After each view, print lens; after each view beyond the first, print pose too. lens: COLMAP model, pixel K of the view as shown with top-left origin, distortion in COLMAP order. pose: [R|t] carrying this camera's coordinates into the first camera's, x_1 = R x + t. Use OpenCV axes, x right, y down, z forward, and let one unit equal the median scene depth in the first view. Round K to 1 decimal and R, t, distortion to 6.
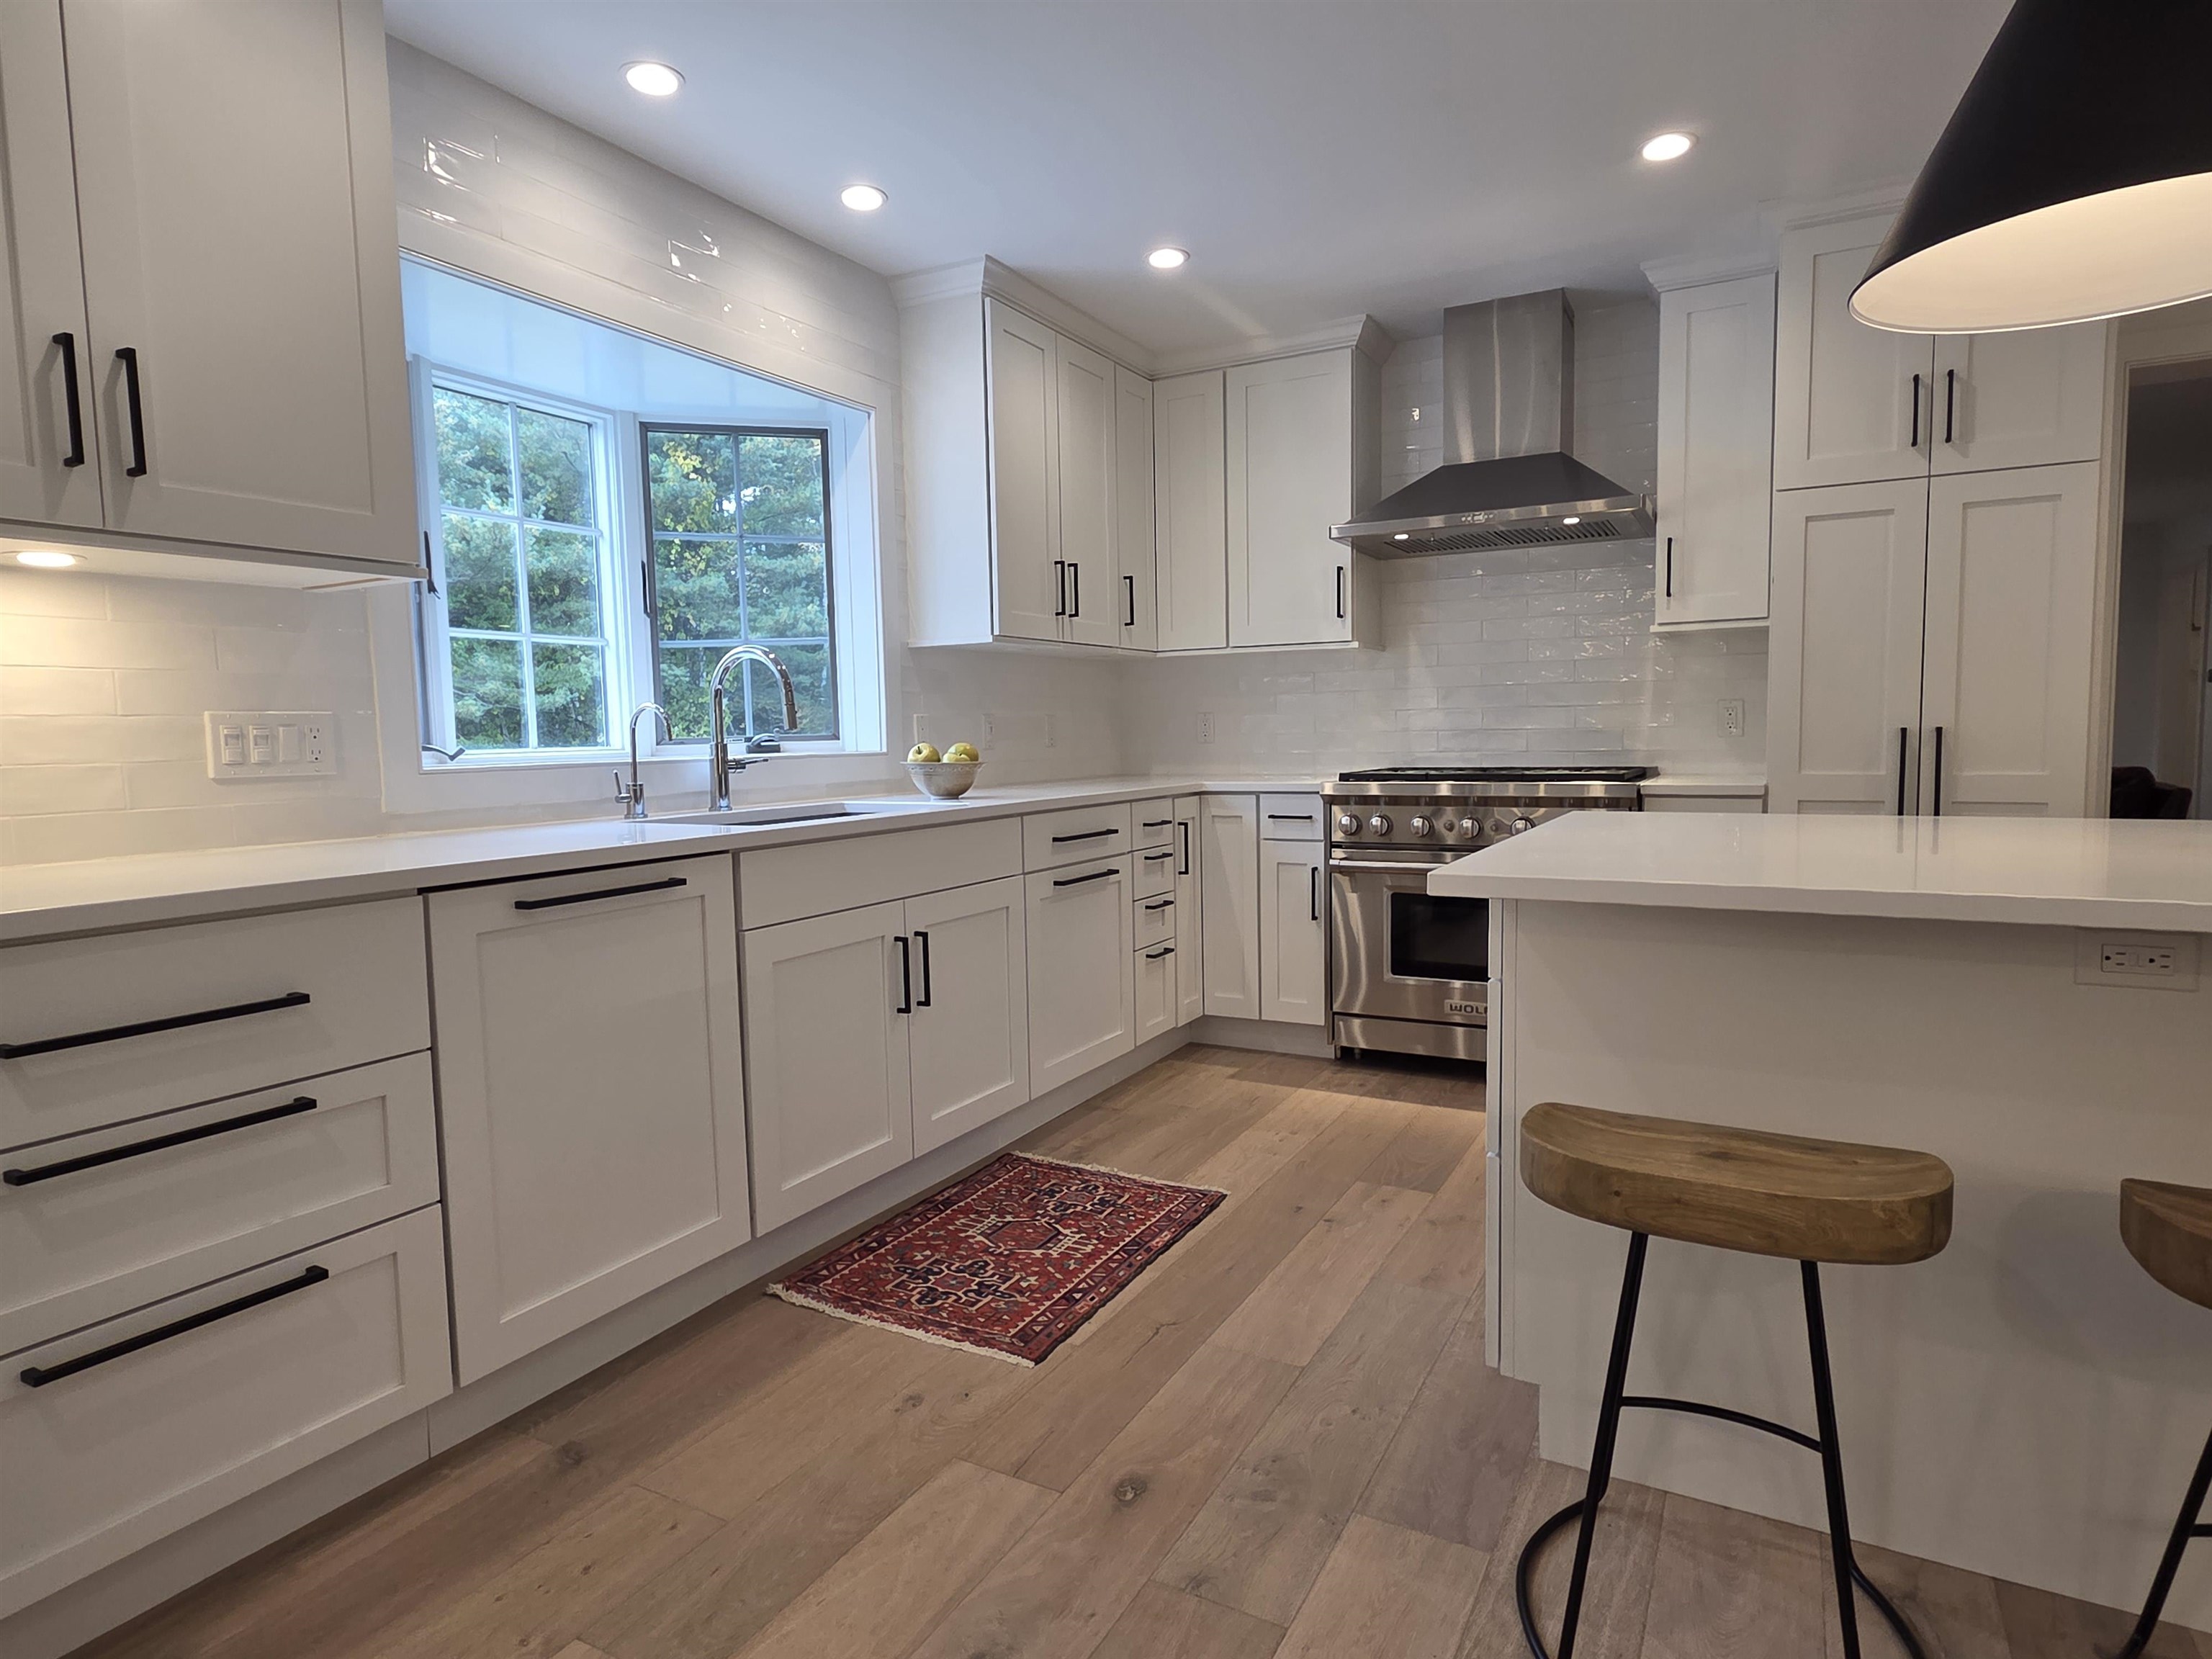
lens RADIAL K [[1219.2, 0, 1106.0], [0, 1219.2, 829.5], [0, 0, 1]] dist [0.001577, 0.000490]
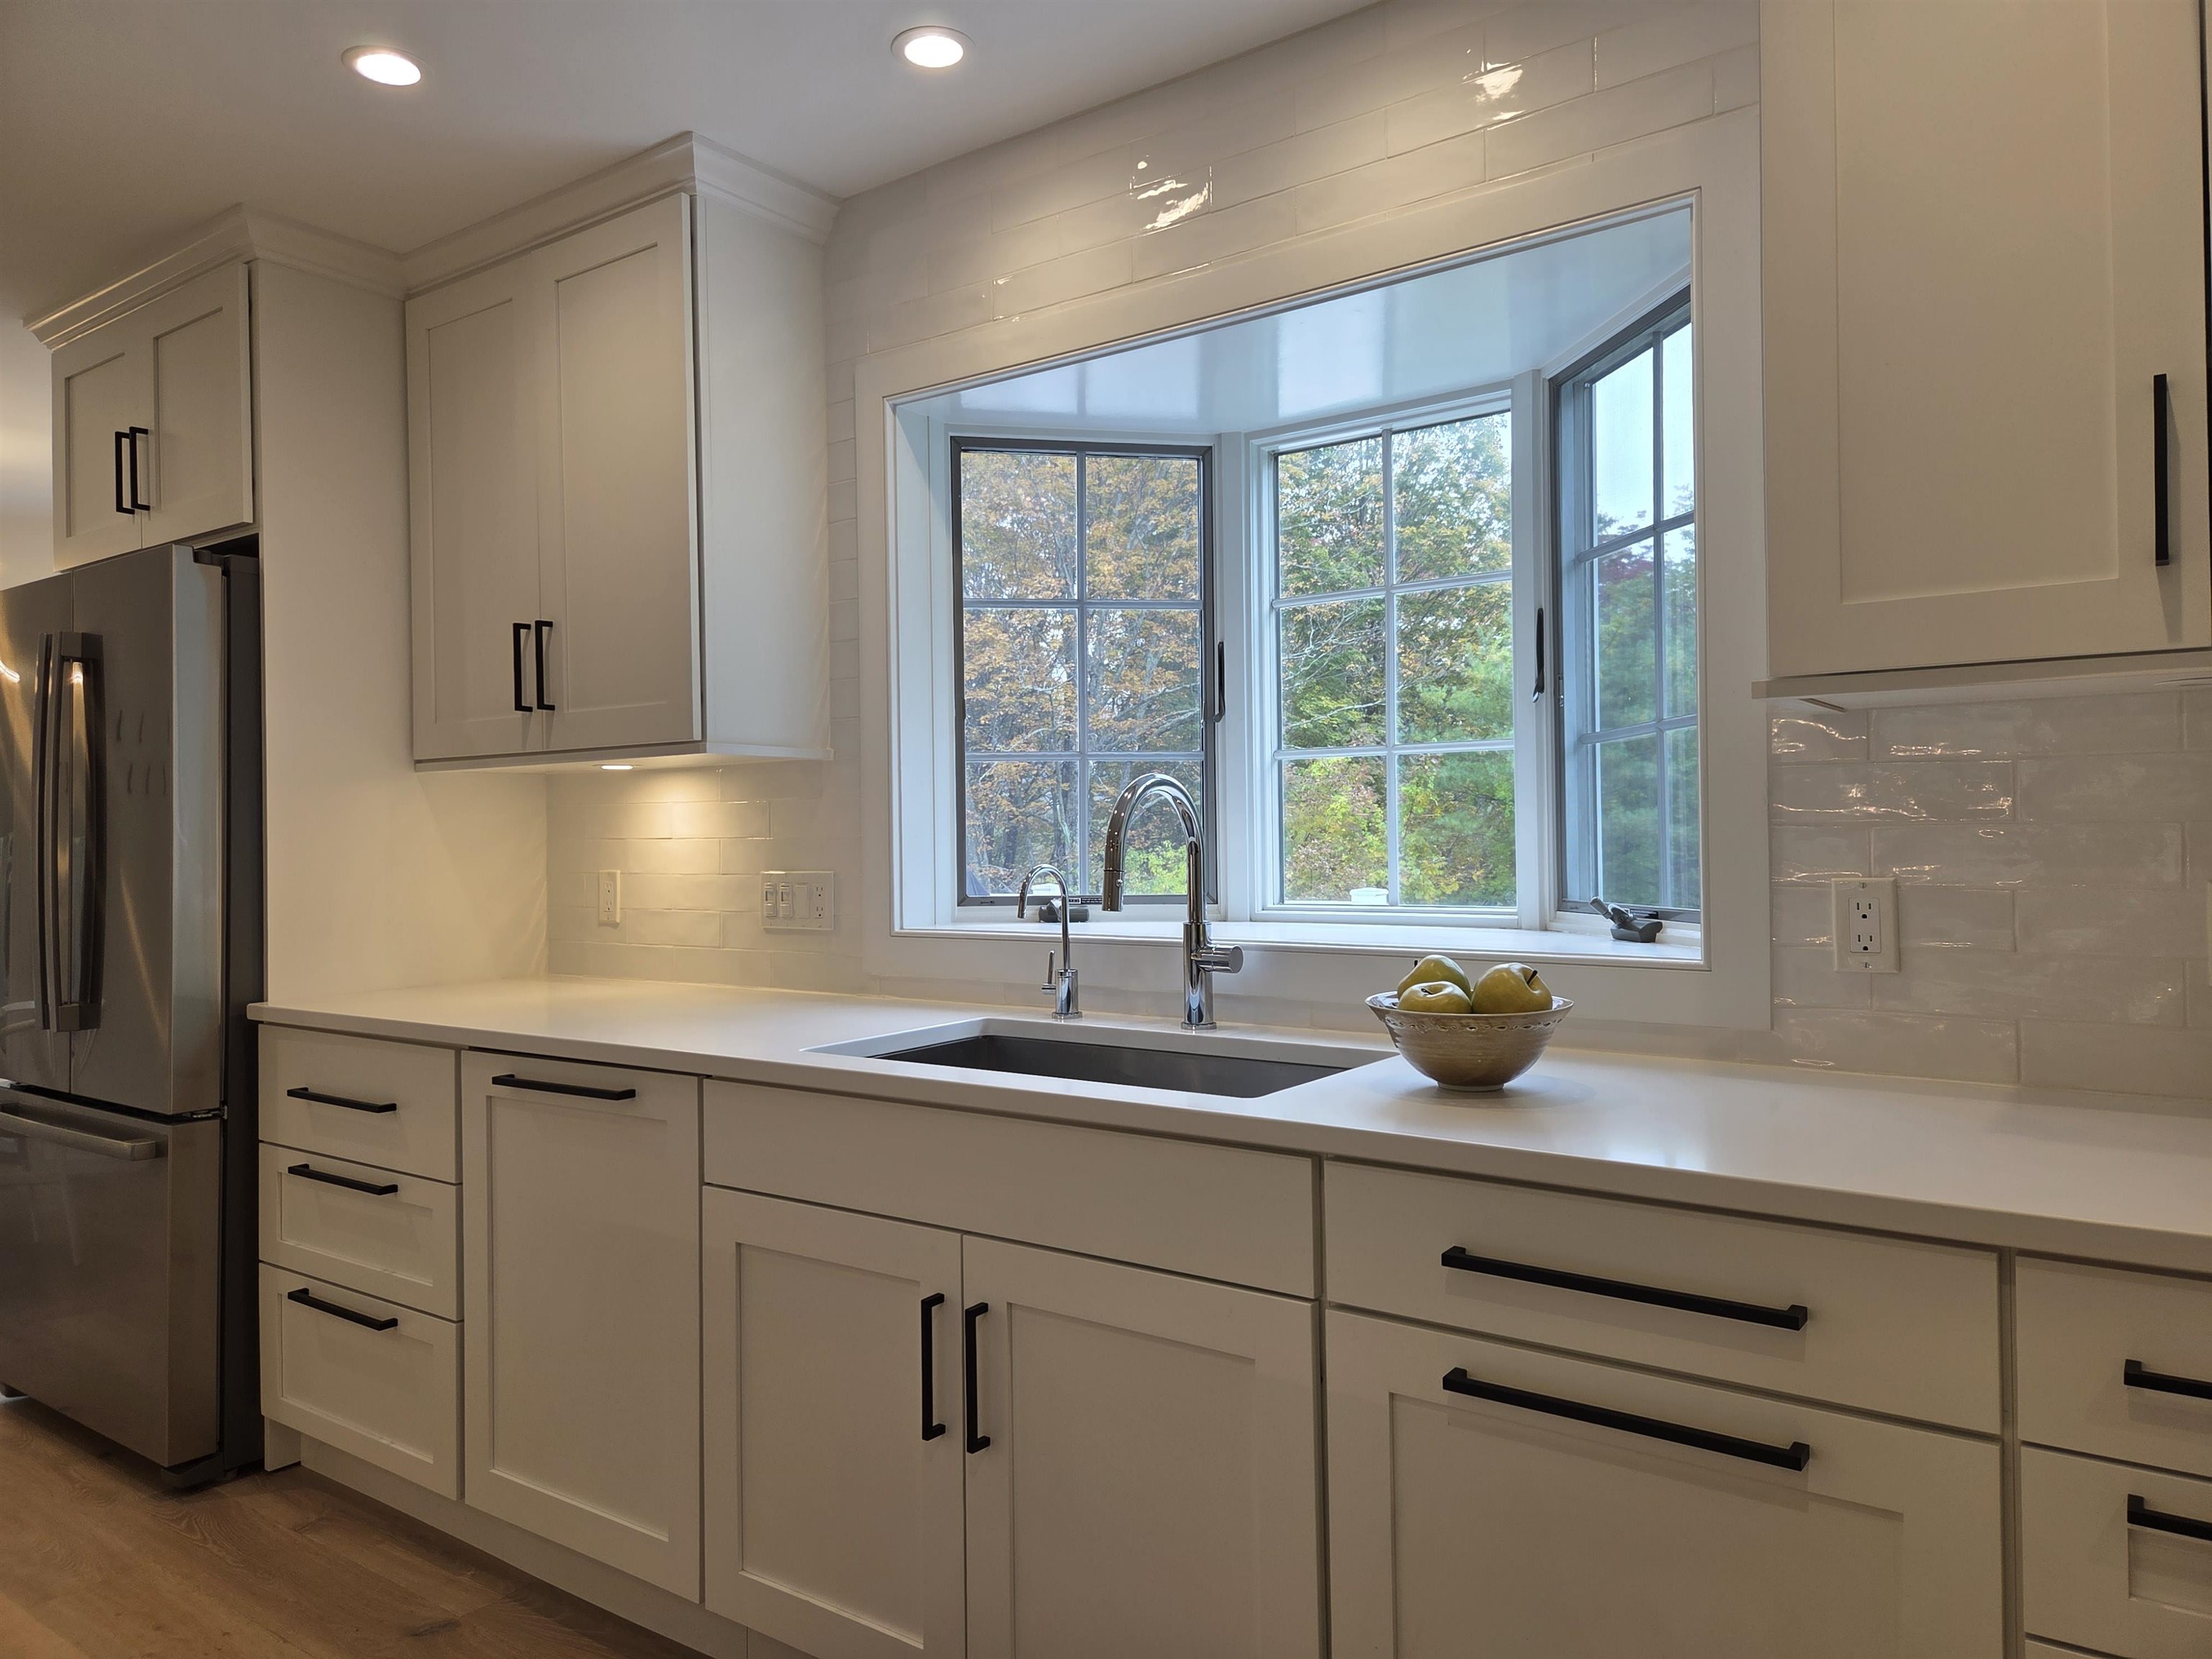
lens RADIAL K [[1470.5, 0, 1108.4], [0, 1470.5, 822.0], [0, 0, 1]] dist [0.063650, -0.051872]
pose [[-0.117427, 0.013067, -0.992996, 0.618384], [-0.065234, 0.997652, 0.020843, -0.186193], [0.990937, 0.067225, -0.116298, 1.419348]]
